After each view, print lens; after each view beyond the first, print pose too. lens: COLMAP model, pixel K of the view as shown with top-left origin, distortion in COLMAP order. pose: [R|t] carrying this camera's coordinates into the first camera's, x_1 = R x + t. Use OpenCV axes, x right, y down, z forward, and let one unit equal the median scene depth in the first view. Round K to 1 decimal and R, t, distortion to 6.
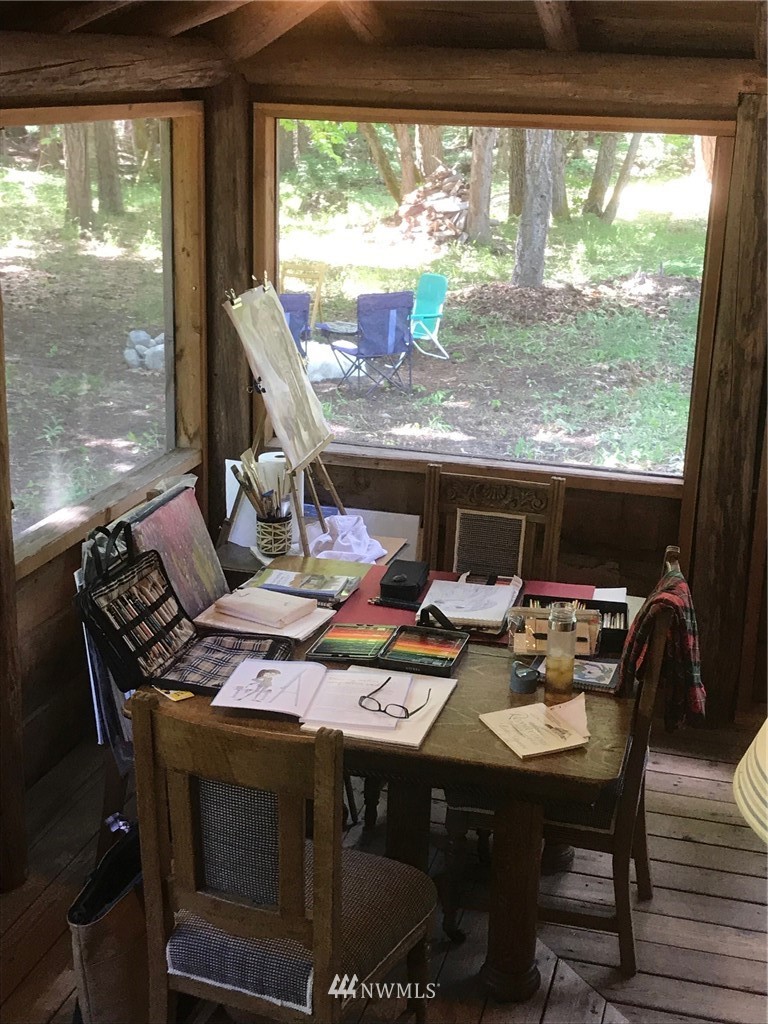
lens RADIAL K [[1452.4, 0, 384.0], [0, 1452.4, 512.0], [0, 0, 1]] dist [0.302587, -1.545112]
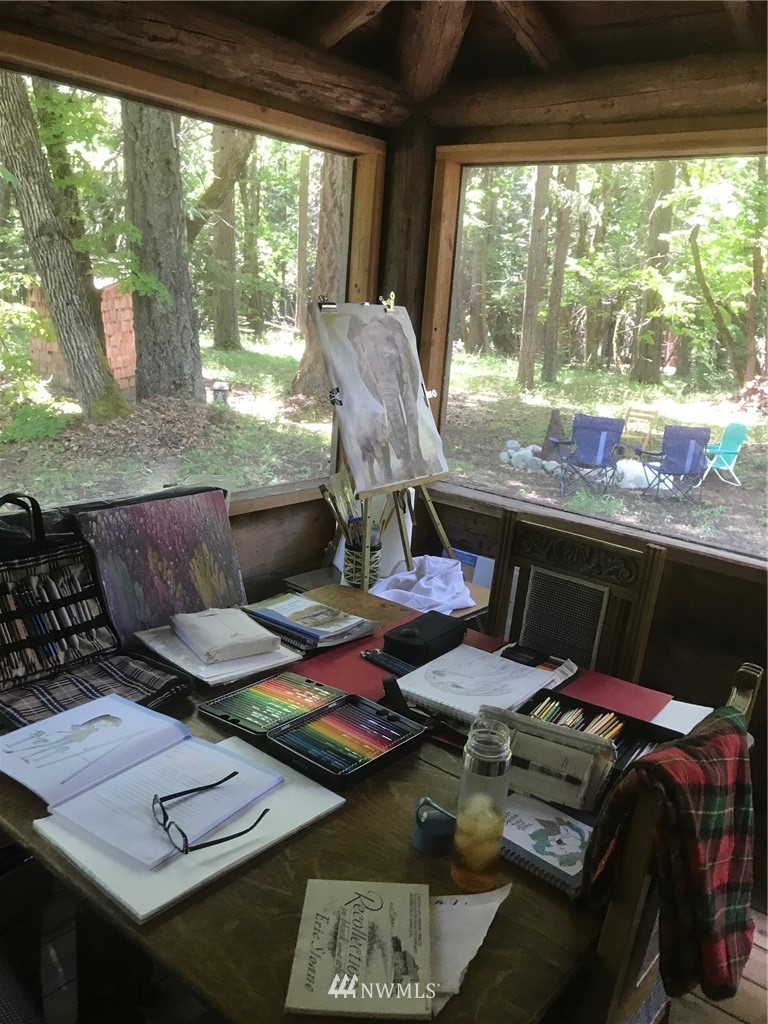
lens RADIAL K [[842.5, 0, 384.0], [0, 842.5, 512.0], [0, 0, 1]] dist [0.070112, -0.171426]
pose [[0.910007, 0.140519, -0.390052, 0.154340], [-0.167786, 0.985146, -0.036548, -0.000515], [0.379123, 0.098705, 0.920067, 0.508758]]
